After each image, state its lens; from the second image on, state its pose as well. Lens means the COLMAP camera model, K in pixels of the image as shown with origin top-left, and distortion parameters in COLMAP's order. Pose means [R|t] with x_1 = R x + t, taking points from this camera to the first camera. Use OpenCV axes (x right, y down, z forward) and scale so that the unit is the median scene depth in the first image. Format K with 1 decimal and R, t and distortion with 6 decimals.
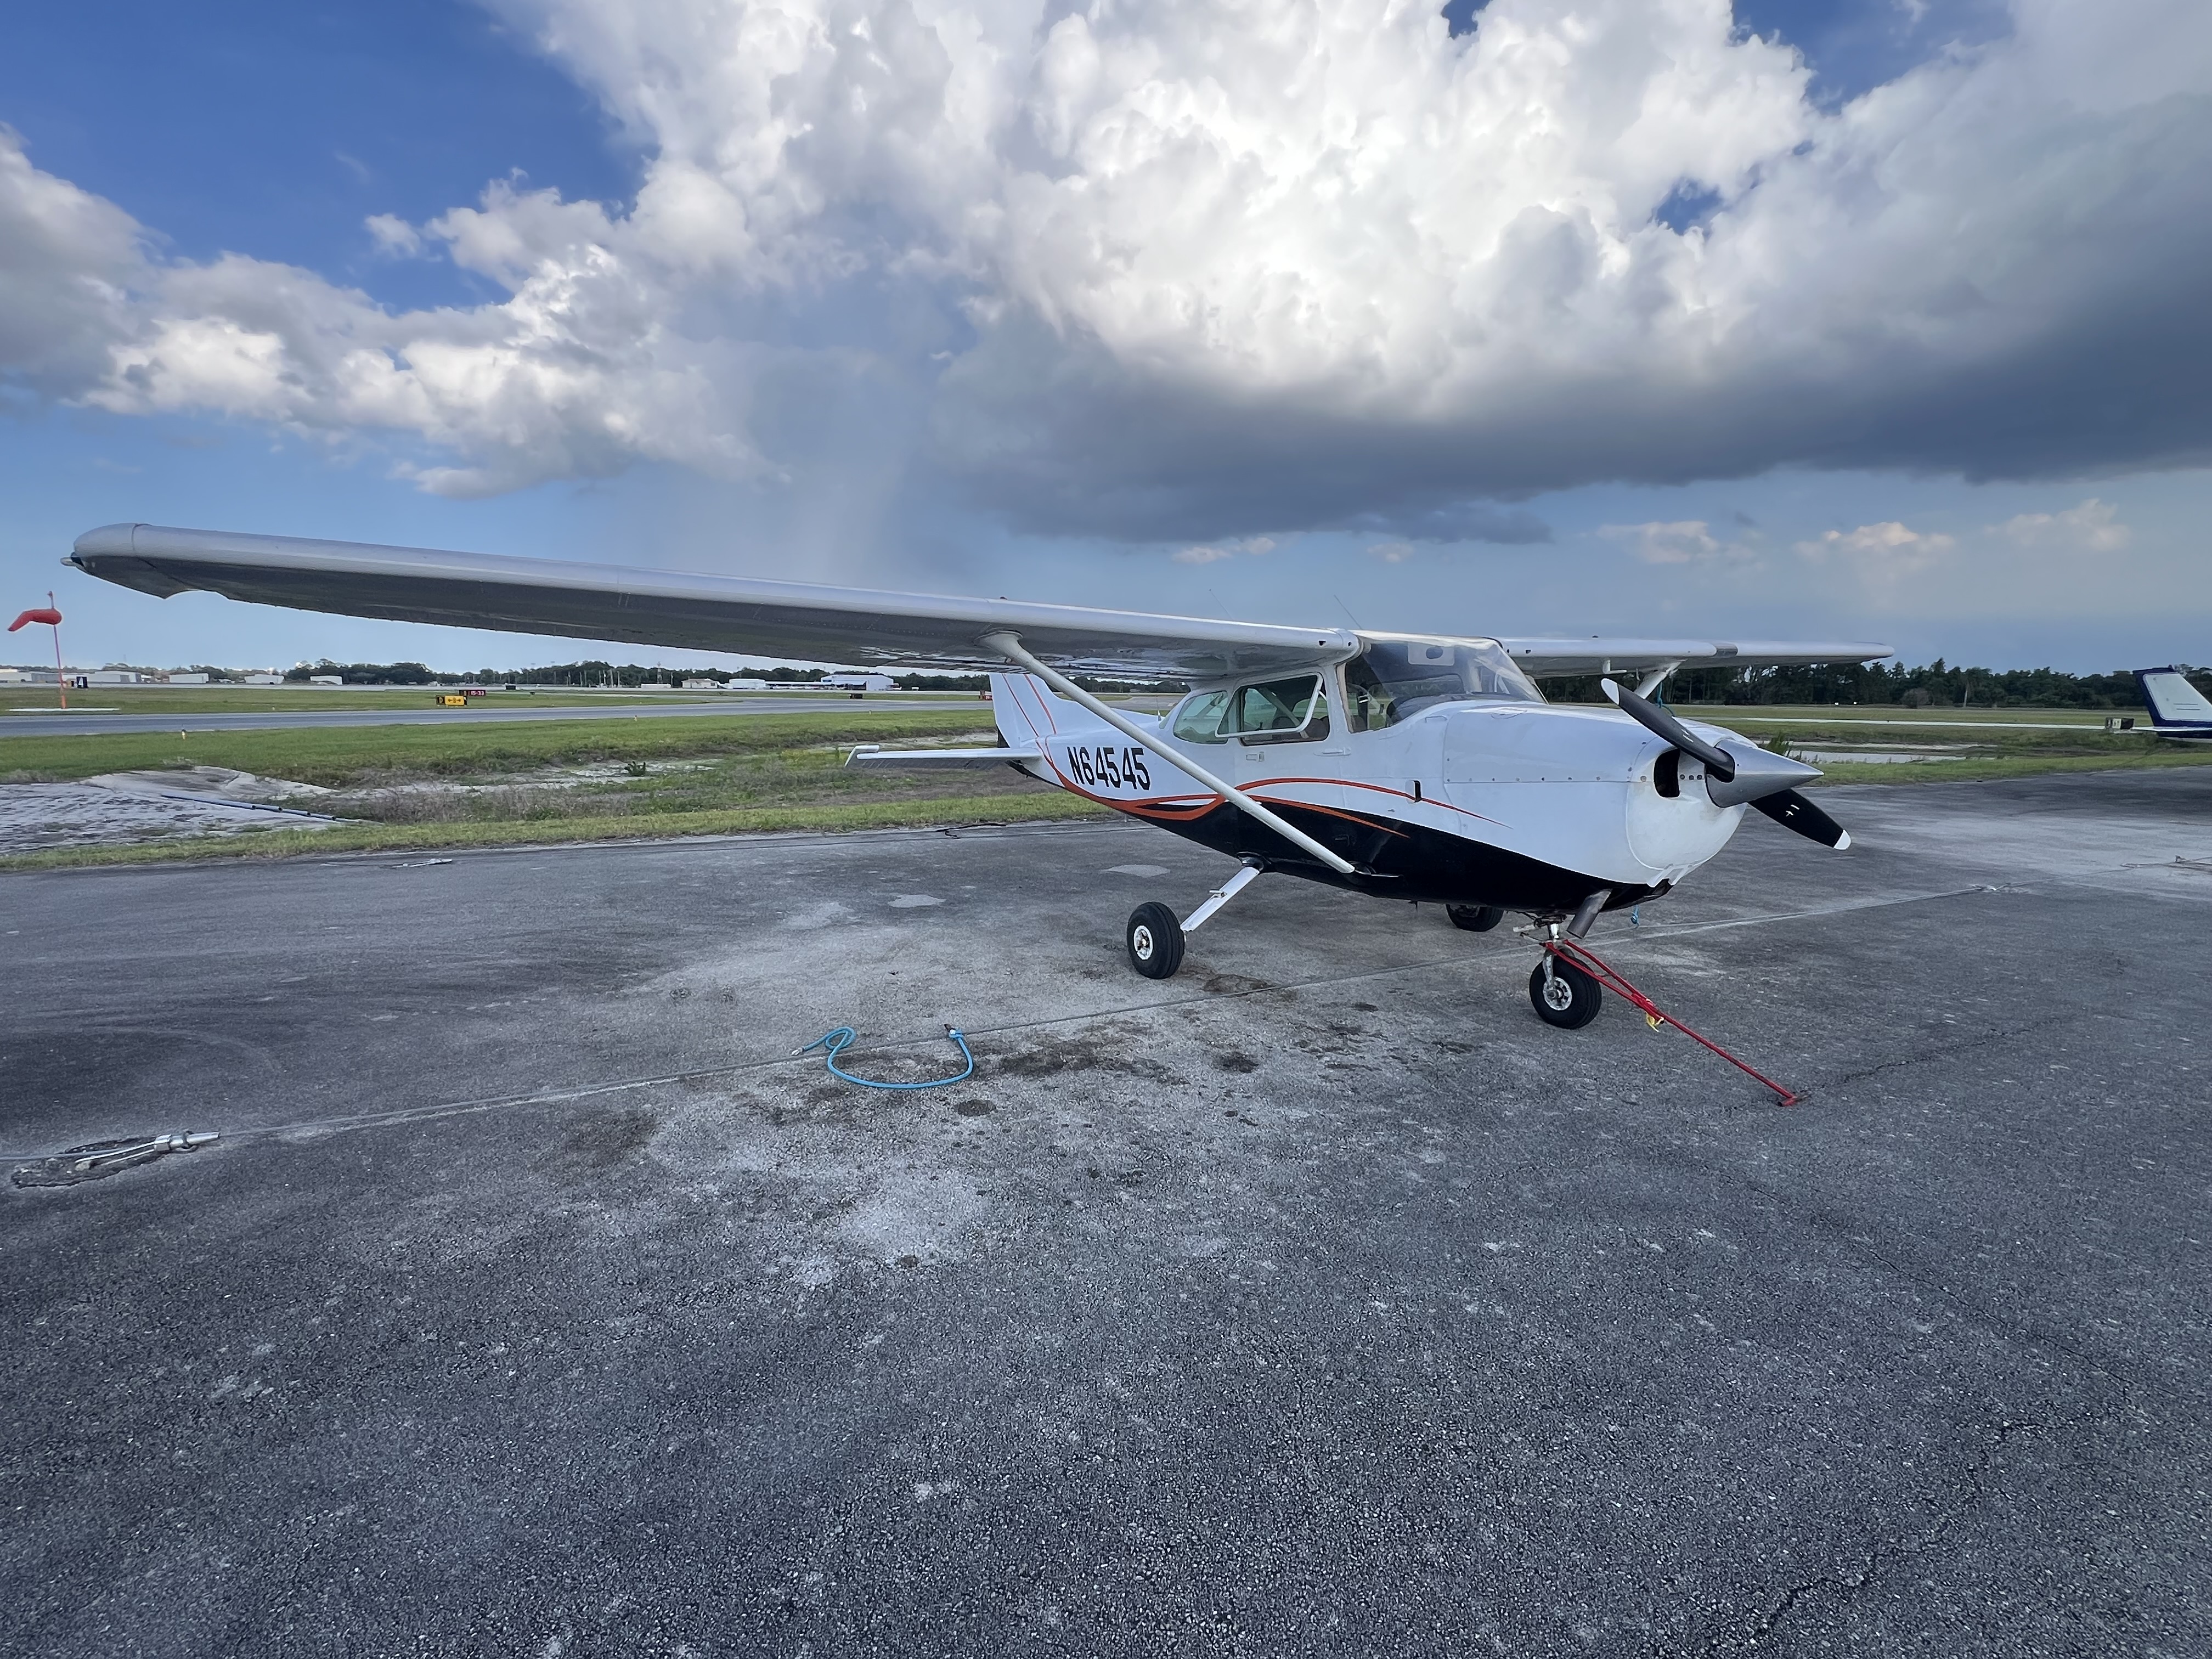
lens RADIAL K [[1048.2, 0, 1103.8], [0, 1048.2, 825.4], [0, 0, 1]] dist [-0.001301, 0.000319]
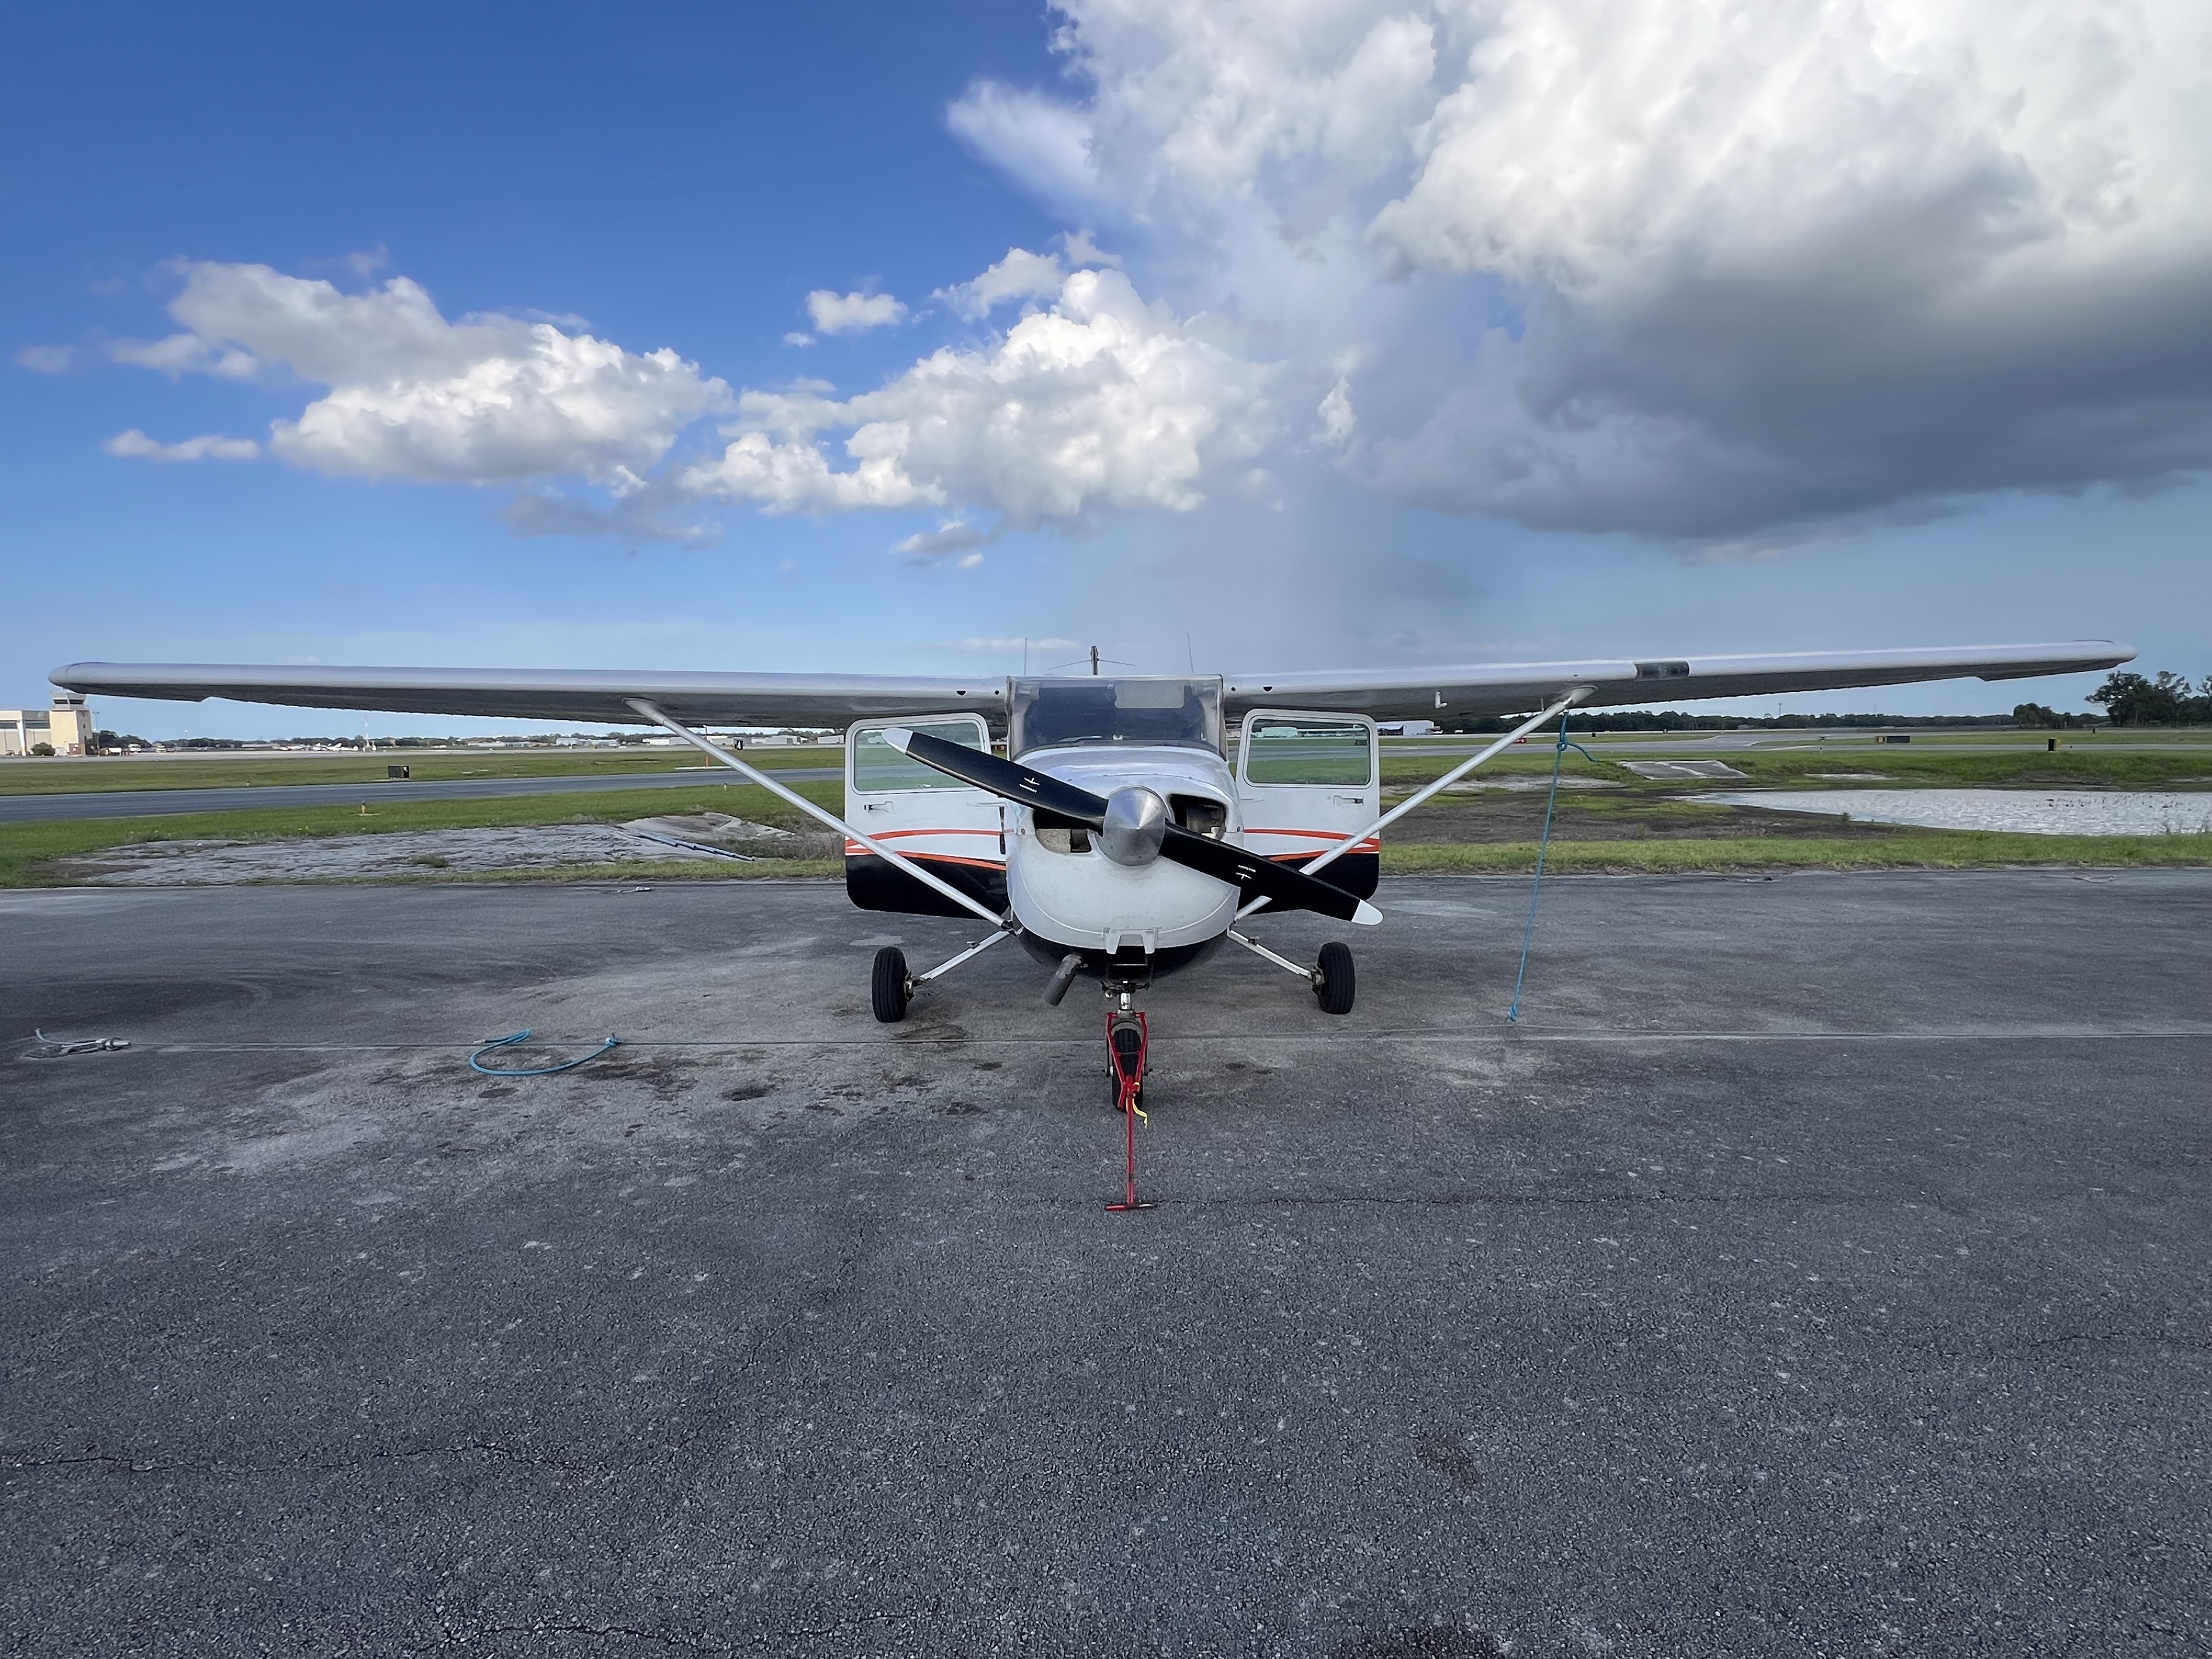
lens RADIAL K [[1144.0, 0, 1091.9], [0, 1144.0, 832.7], [0, 0, 1]] dist [-0.001878, 0.000397]
pose [[0.878811, 0.015015, -0.476934, 0.802321], [-0.035868, 0.998756, -0.034648, -0.007929], [0.475820, 0.047556, 0.878256, 0.106843]]
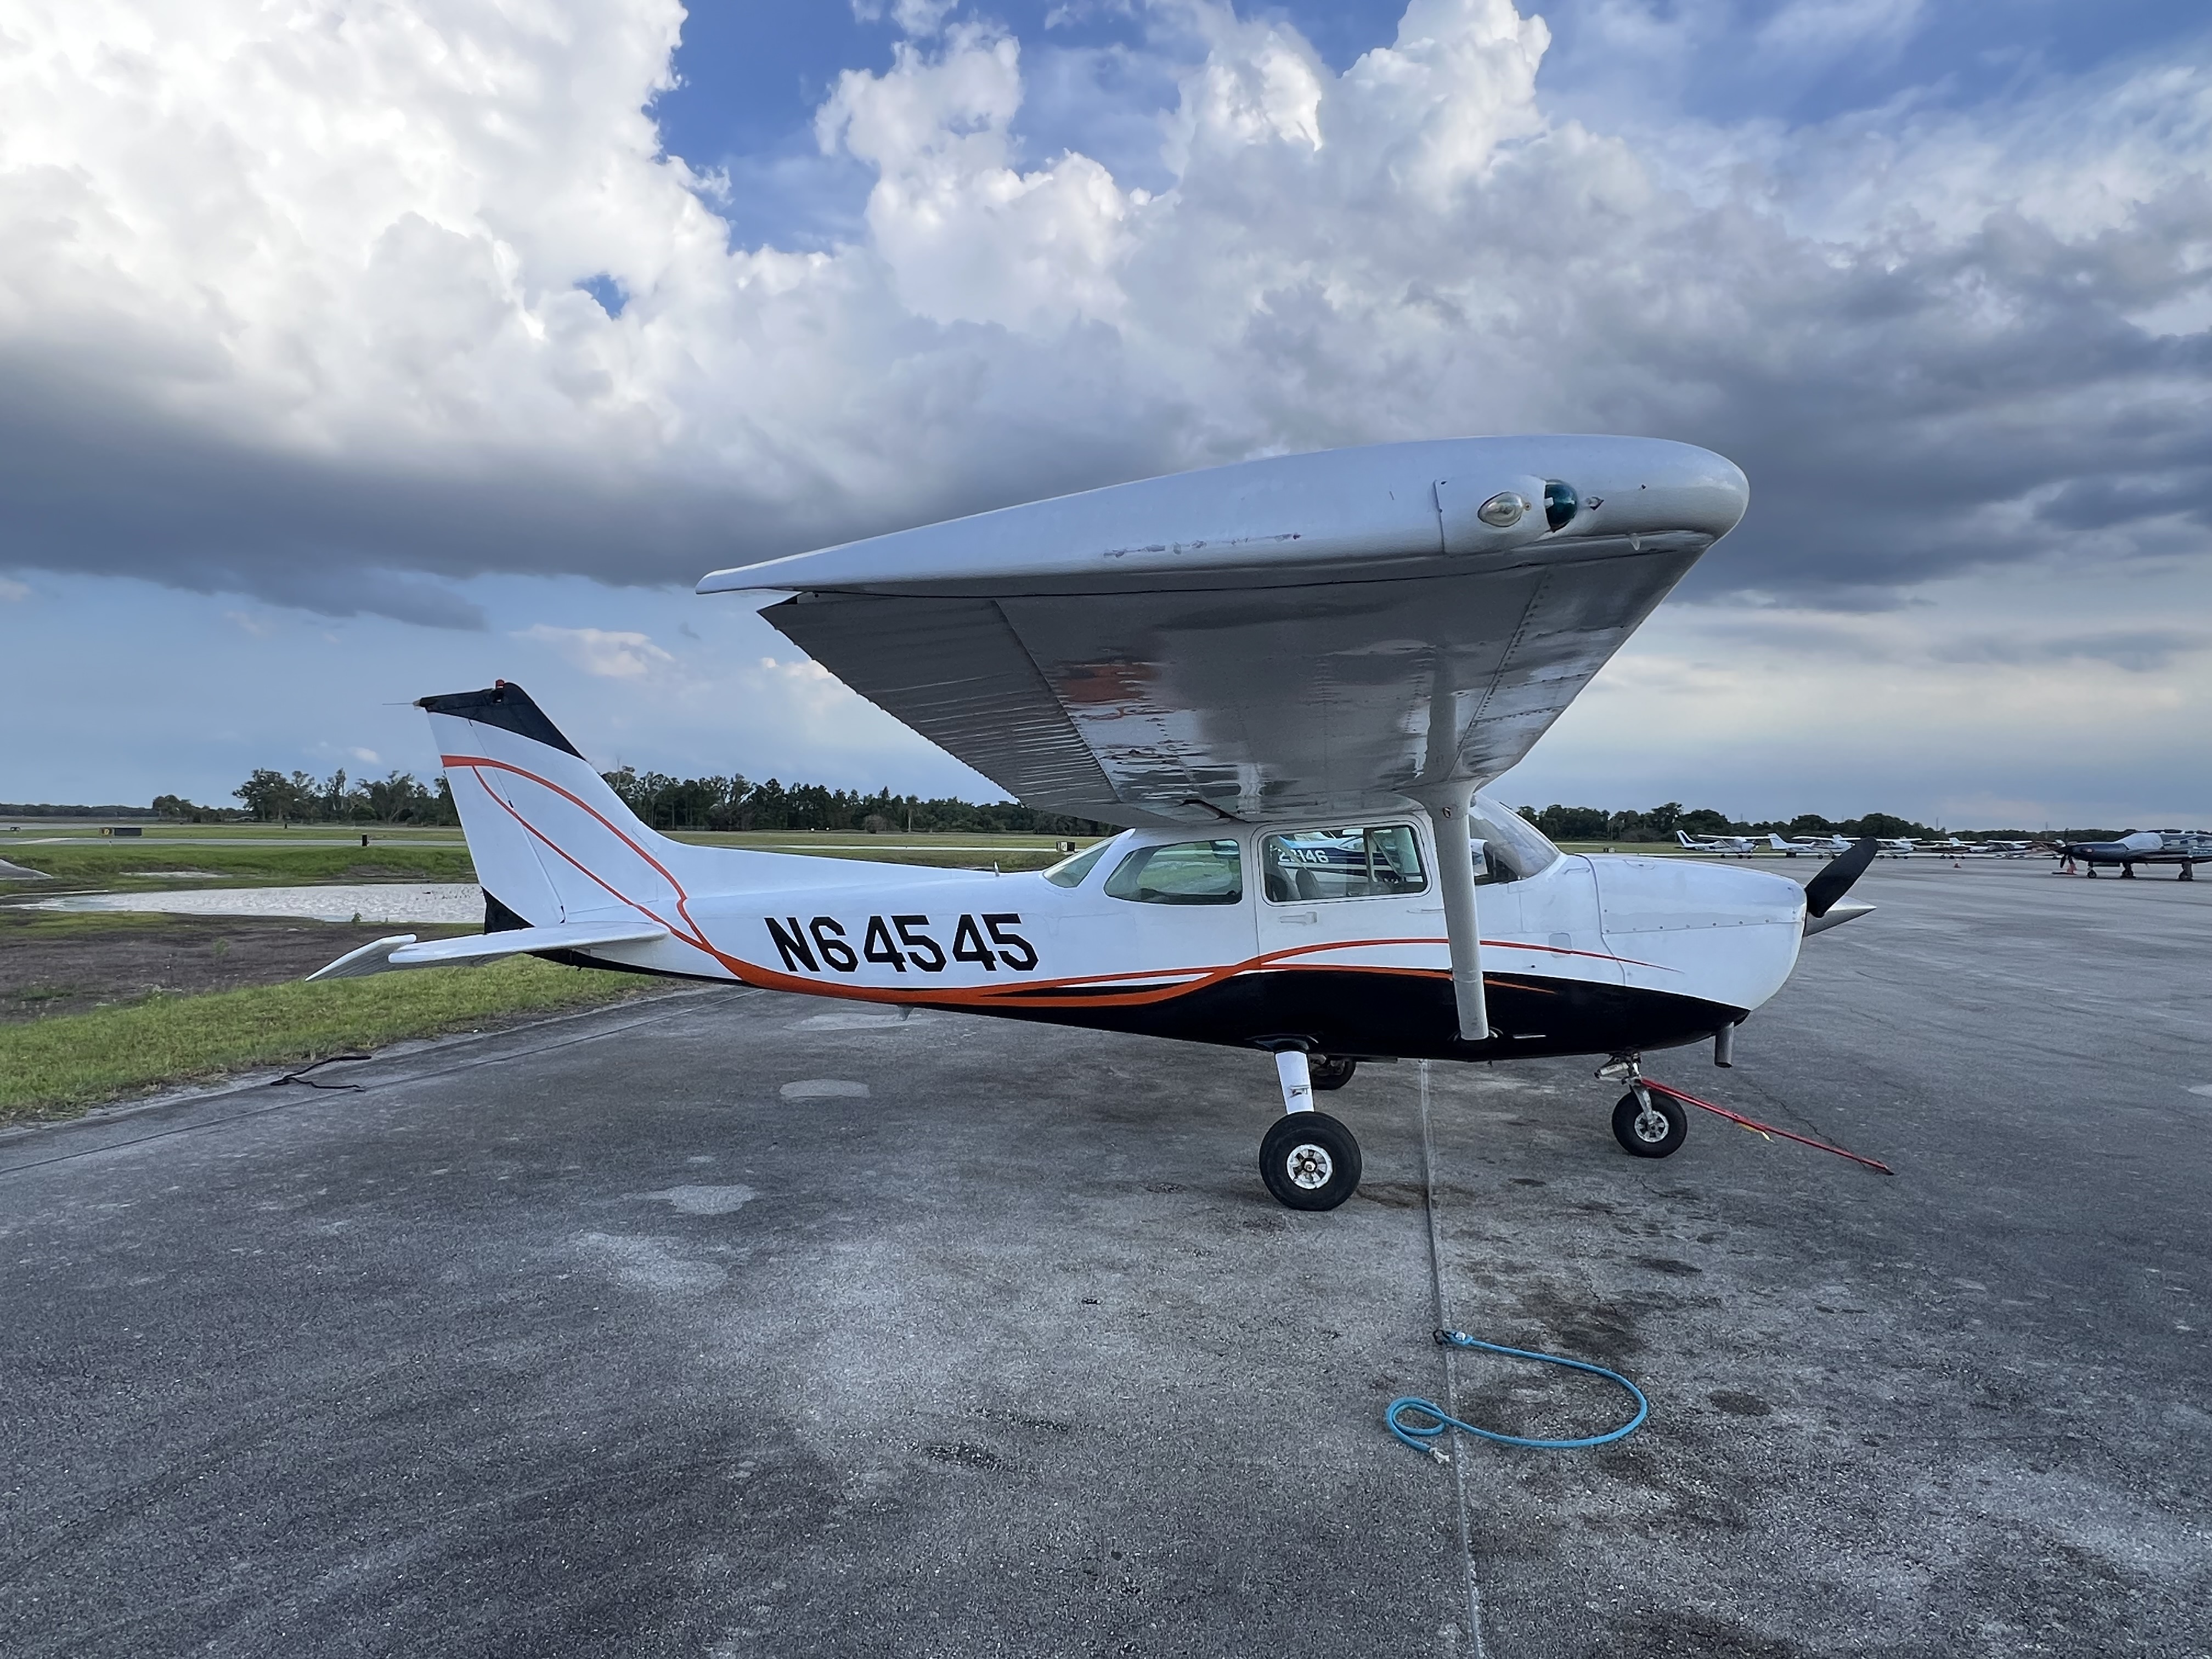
lens RADIAL K [[1247.9, 0, 1106.0], [0, 1247.9, 829.5], [0, 0, 1]] dist [-0.004346, 0.002371]
pose [[0.650195, -0.002994, 0.759761, -0.796980], [0.090618, 0.993160, -0.073637, -0.084896], [-0.754344, 0.116727, 0.646019, 0.516407]]
